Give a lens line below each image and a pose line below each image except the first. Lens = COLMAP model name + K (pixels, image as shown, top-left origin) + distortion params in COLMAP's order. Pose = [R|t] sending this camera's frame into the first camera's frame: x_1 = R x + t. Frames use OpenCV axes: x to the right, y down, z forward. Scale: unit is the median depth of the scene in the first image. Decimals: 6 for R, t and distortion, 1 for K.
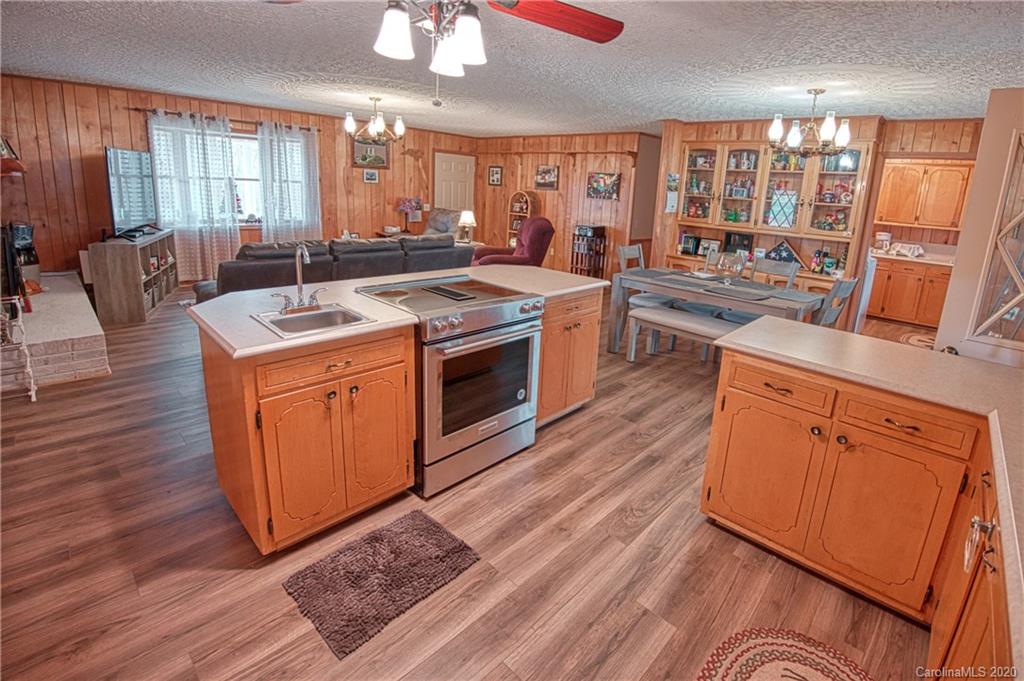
lens RADIAL K [[460.1, 0, 515.7], [0, 460.1, 323.3], [0, 0, 1]] dist [-0.051751, -0.000093]
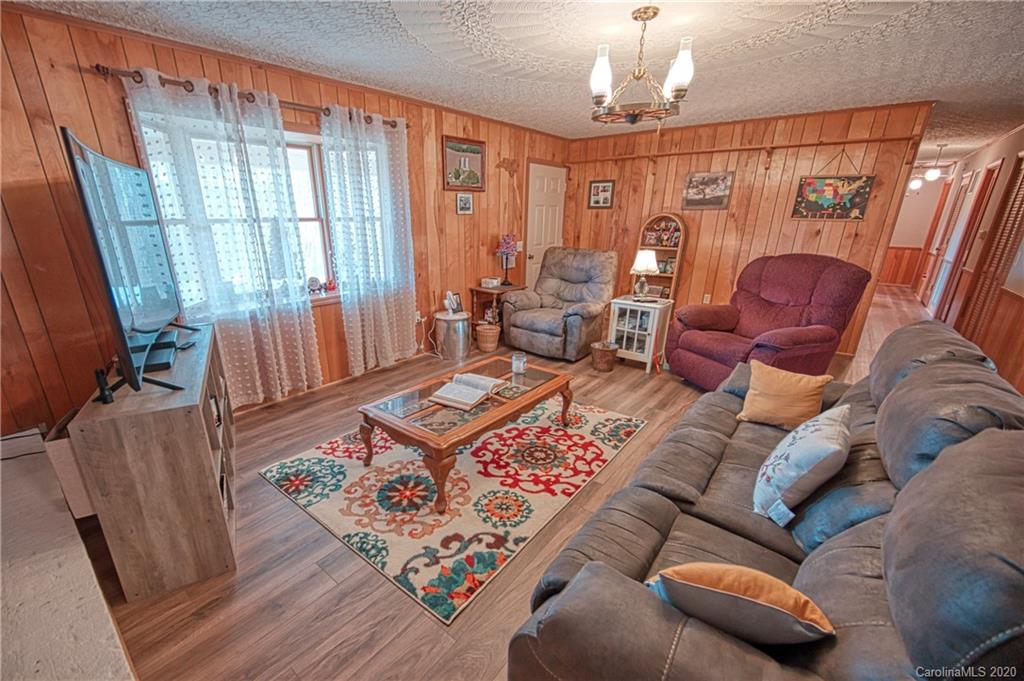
lens RADIAL K [[415.8, 0, 454.2], [0, 415.8, 404.9], [0, 0, 1]] dist [-0.021856, -0.000107]
pose [[0.997371, -0.072456, -0.000920, -0.359505], [0.071842, 0.987104, 0.143052, -0.121943], [-0.009457, -0.142742, 0.989715, 0.364348]]
